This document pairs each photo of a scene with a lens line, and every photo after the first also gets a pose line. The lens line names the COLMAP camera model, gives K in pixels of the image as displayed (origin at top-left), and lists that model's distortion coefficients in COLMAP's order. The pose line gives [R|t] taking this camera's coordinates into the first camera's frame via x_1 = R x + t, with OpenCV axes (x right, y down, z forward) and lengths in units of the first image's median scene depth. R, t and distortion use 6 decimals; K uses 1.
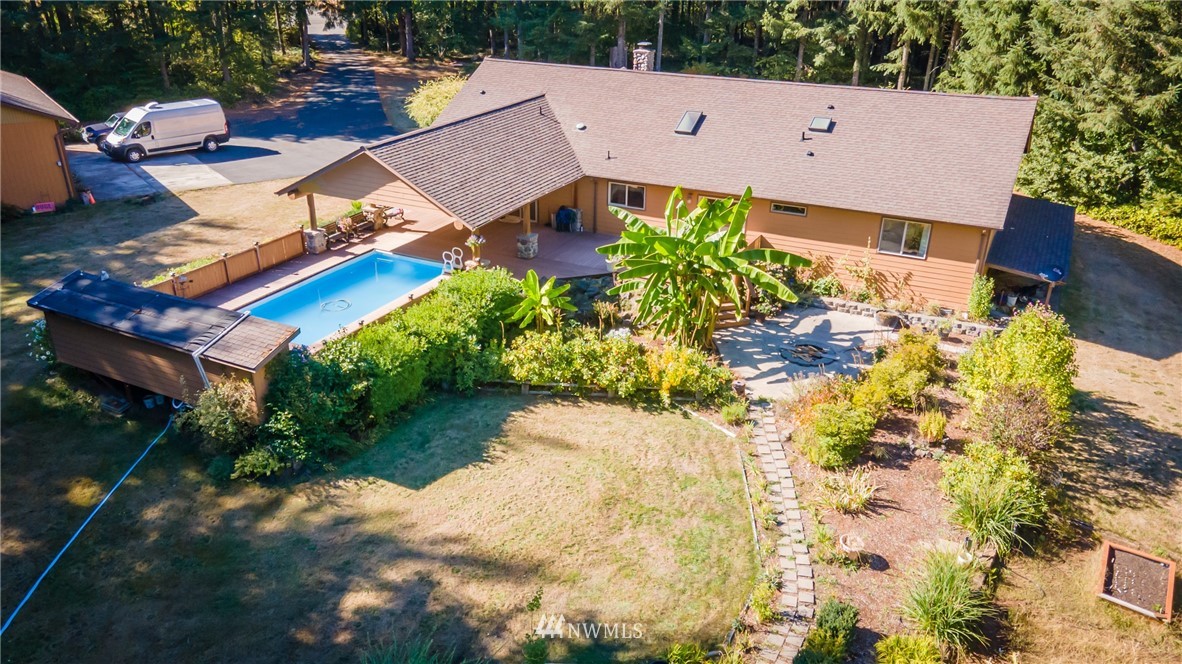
lens RADIAL K [[914.1, 0, 597.6], [0, 914.1, 330.3], [0, 0, 1]] dist [0.002001, -0.001112]
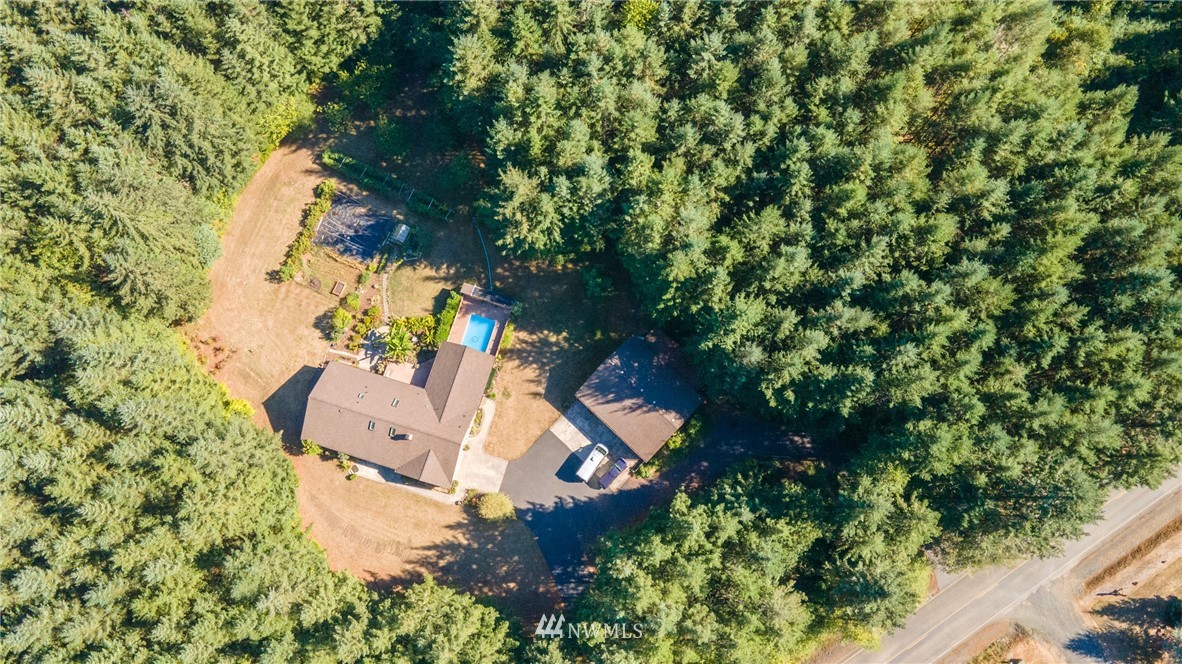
lens RADIAL K [[914.1, 0, 597.6], [0, 914.1, 330.3], [0, 0, 1]] dist [0.002001, -0.001112]
pose [[-0.985780, 0.162926, -0.041154, -0.789725], [-0.068337, -0.164932, 0.983935, -5.139690], [0.153520, 0.972755, 0.173720, 0.282235]]
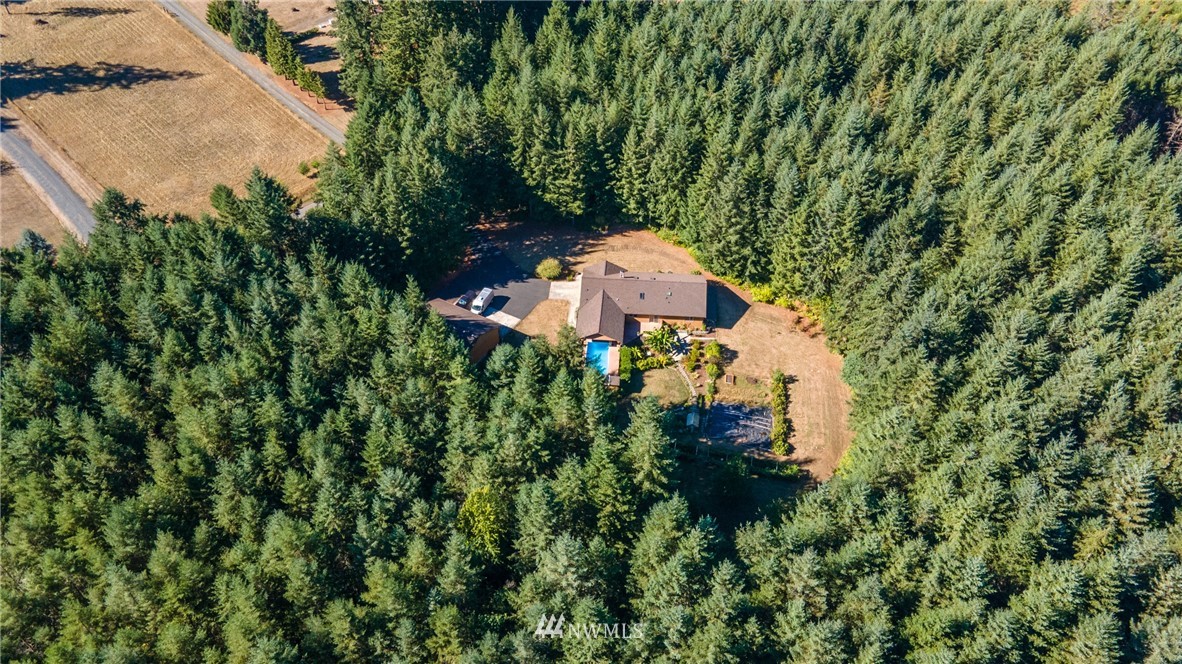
lens RADIAL K [[914.1, 0, 597.6], [0, 914.1, 330.3], [0, 0, 1]] dist [0.002001, -0.001112]
pose [[0.922211, -0.277403, 0.269397, -1.896934], [0.173306, 0.919298, 0.353350, -2.356649], [-0.345677, -0.279175, 0.895862, -4.246239]]
